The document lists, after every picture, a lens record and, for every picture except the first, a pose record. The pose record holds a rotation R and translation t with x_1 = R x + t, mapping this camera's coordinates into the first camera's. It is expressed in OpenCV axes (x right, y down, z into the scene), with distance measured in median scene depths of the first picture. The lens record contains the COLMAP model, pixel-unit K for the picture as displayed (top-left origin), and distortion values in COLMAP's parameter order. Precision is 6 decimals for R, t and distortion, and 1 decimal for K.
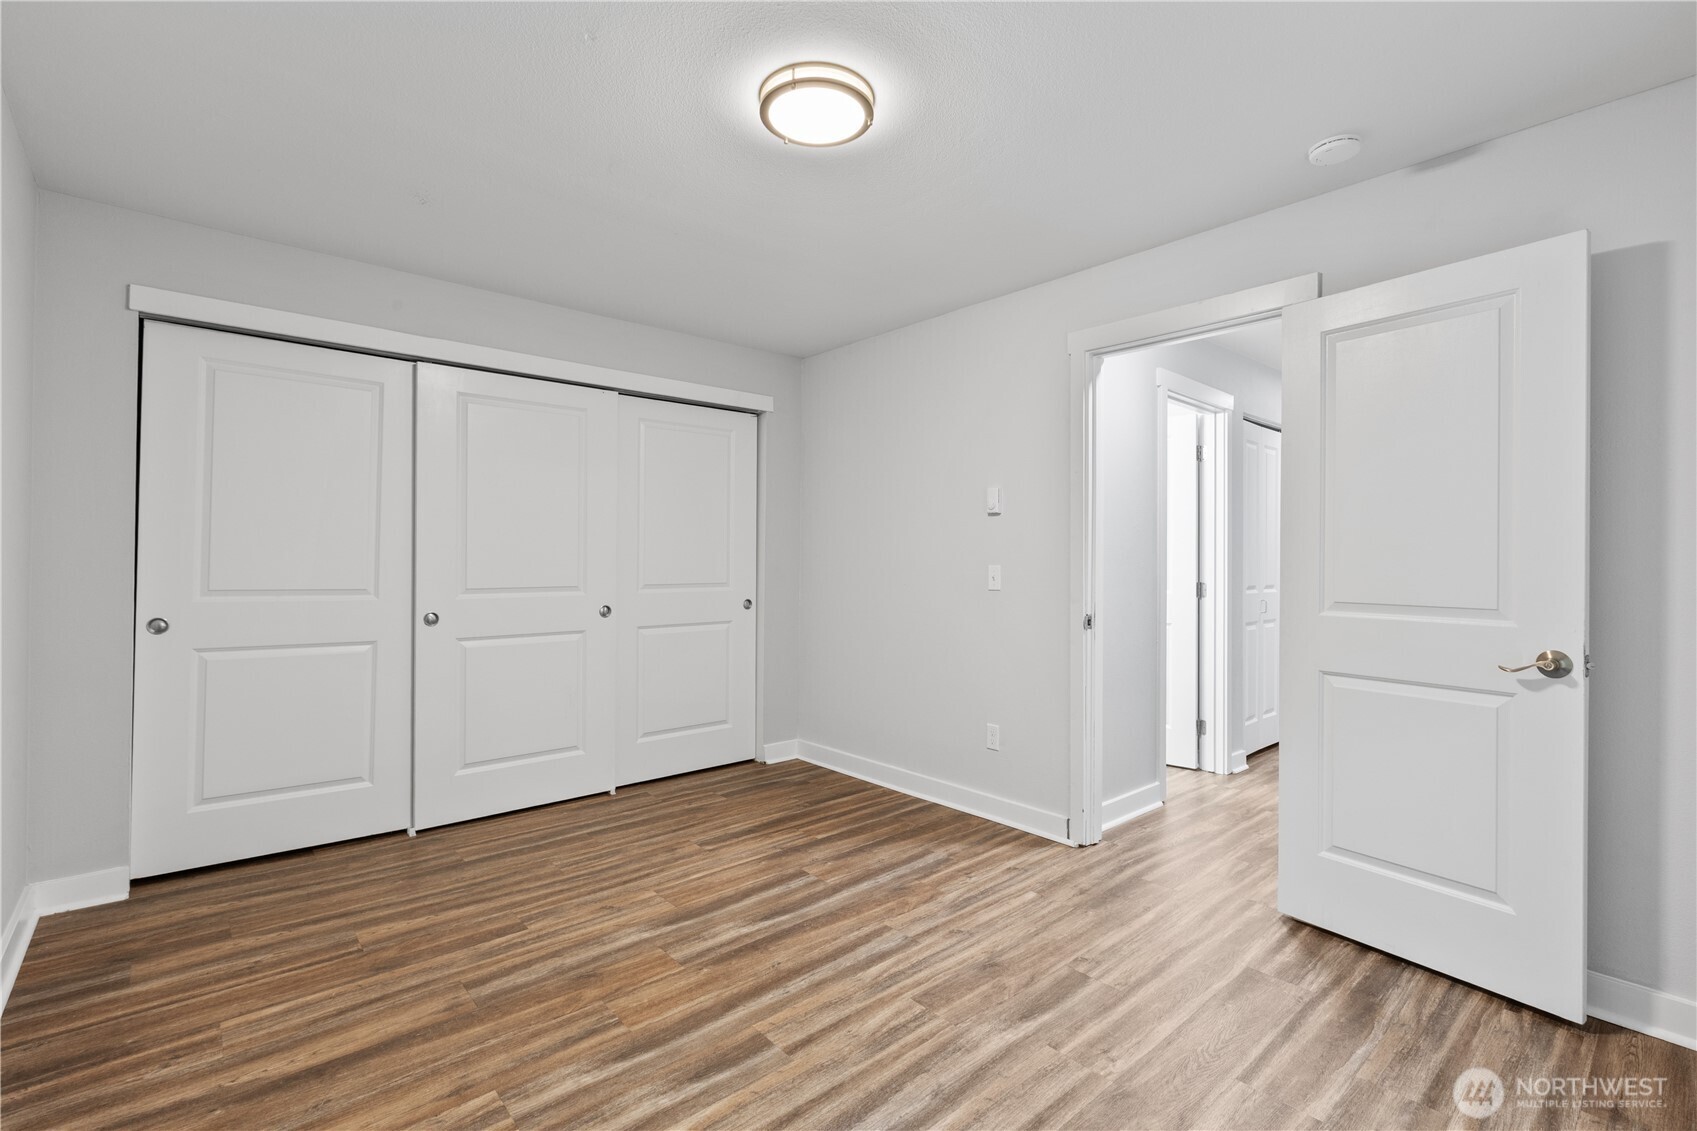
lens RADIAL K [[755.1, 0, 848.7], [0, 755.1, 562.7], [0, 0, 1]] dist [-0.000524, -0.000172]
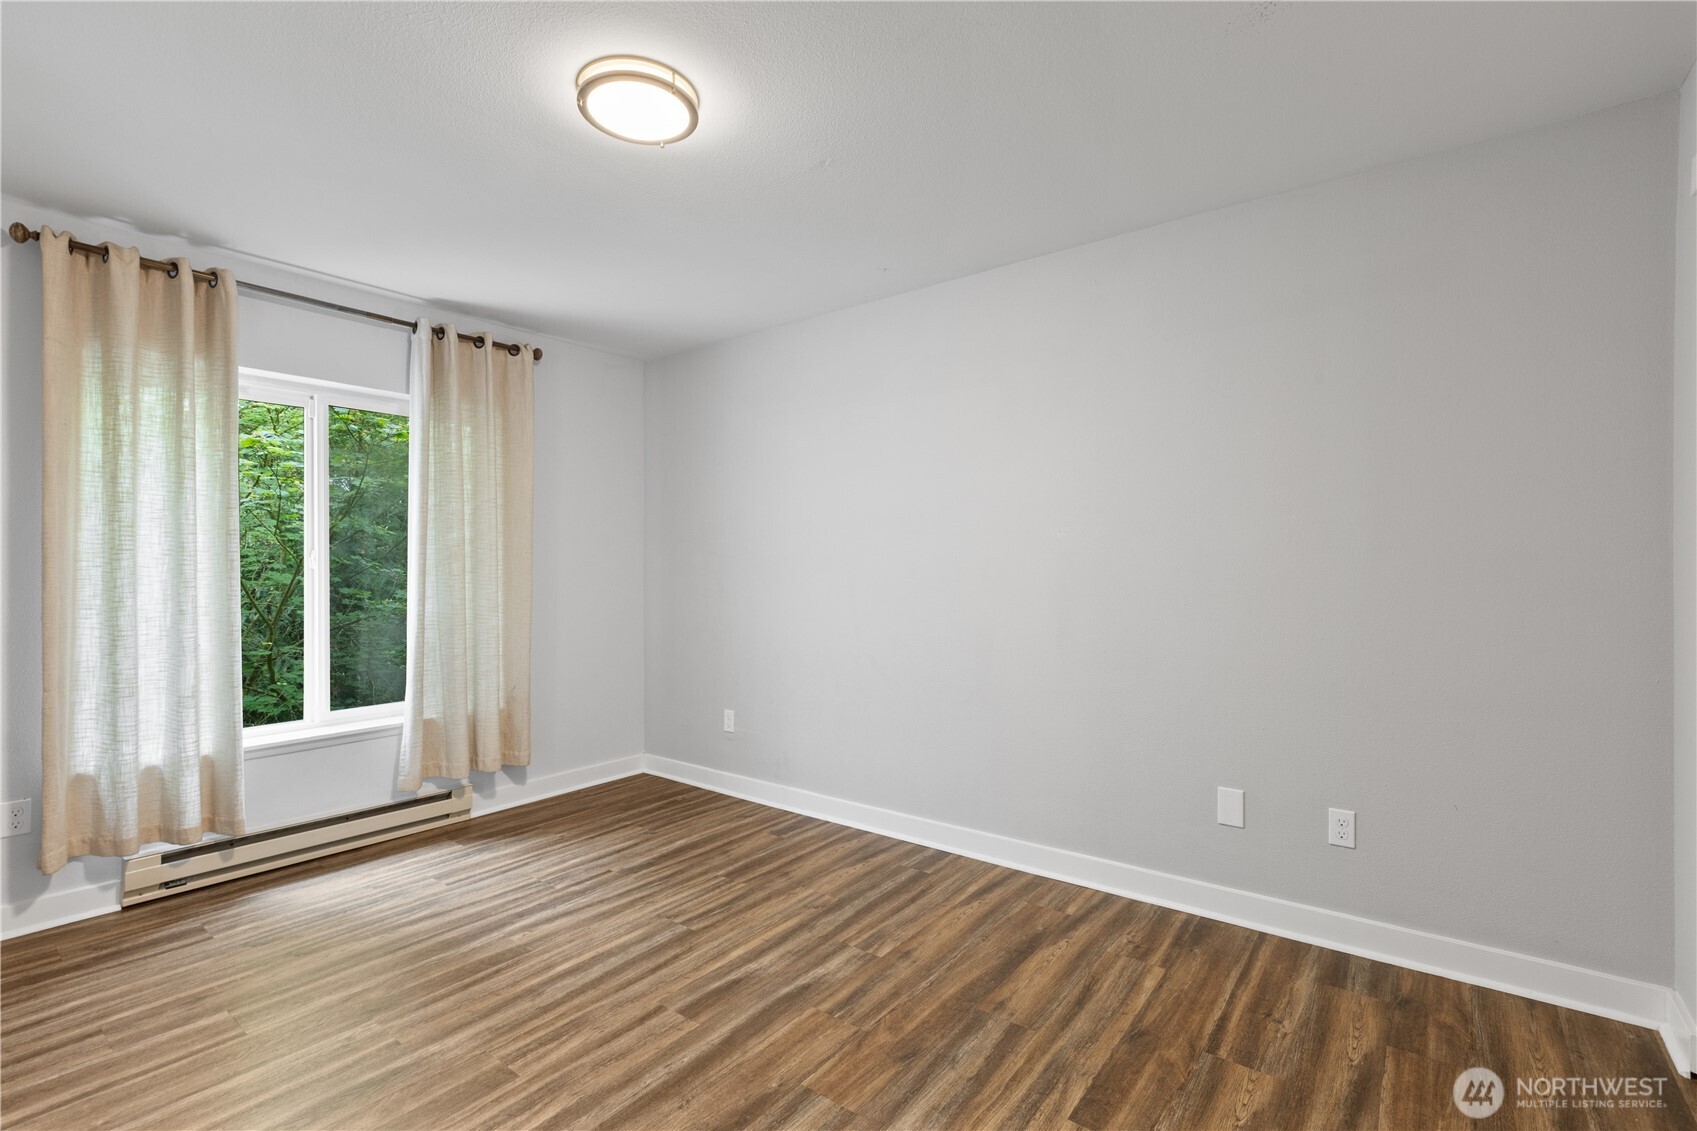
lens RADIAL K [[755.1, 0, 848.2], [0, 755.1, 566.8], [0, 0, 1]] dist [-0.000524, -0.000172]
pose [[-0.981727, -0.004181, -0.190250, -0.124072], [-0.003805, 0.999990, -0.002345, -0.005390], [0.190257, -0.001578, -0.981733, 1.978720]]
